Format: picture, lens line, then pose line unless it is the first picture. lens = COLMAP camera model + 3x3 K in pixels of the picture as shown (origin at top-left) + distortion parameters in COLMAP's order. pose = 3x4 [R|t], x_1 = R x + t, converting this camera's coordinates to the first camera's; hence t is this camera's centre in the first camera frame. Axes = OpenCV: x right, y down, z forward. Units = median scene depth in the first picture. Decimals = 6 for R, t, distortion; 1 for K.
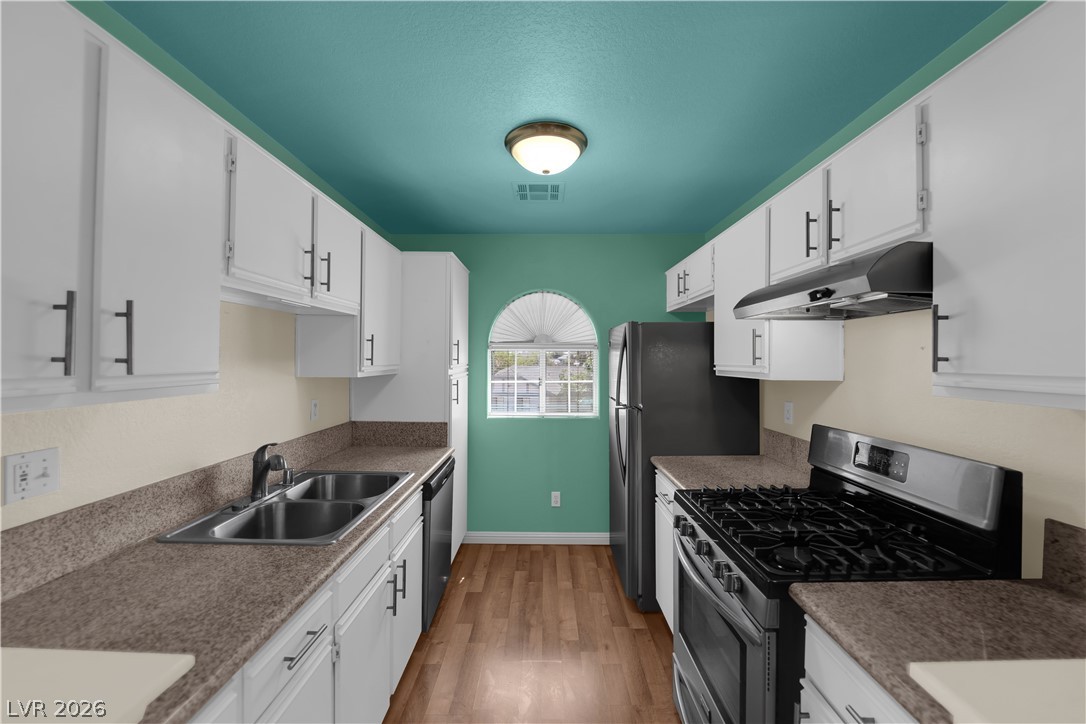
lens RADIAL K [[436.6, 0, 545.5], [0, 436.6, 358.0], [0, 0, 1]] dist [-0.016127, -0.000907]
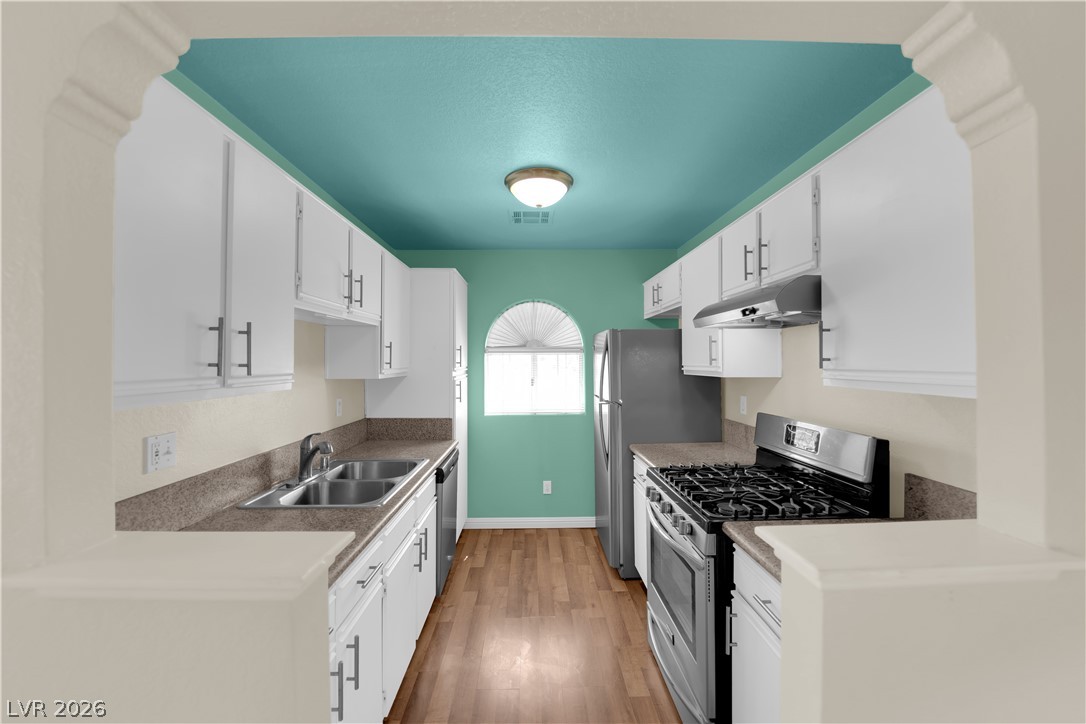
lens RADIAL K [[436.6, 0, 545.5], [0, 436.6, 358.0], [0, 0, 1]] dist [-0.016127, -0.000907]
pose [[0.999449, -0.008288, 0.032144, -0.025492], [0.008485, 0.999946, -0.005989, -0.000658], [-0.032092, 0.006259, 0.999465, -0.219491]]
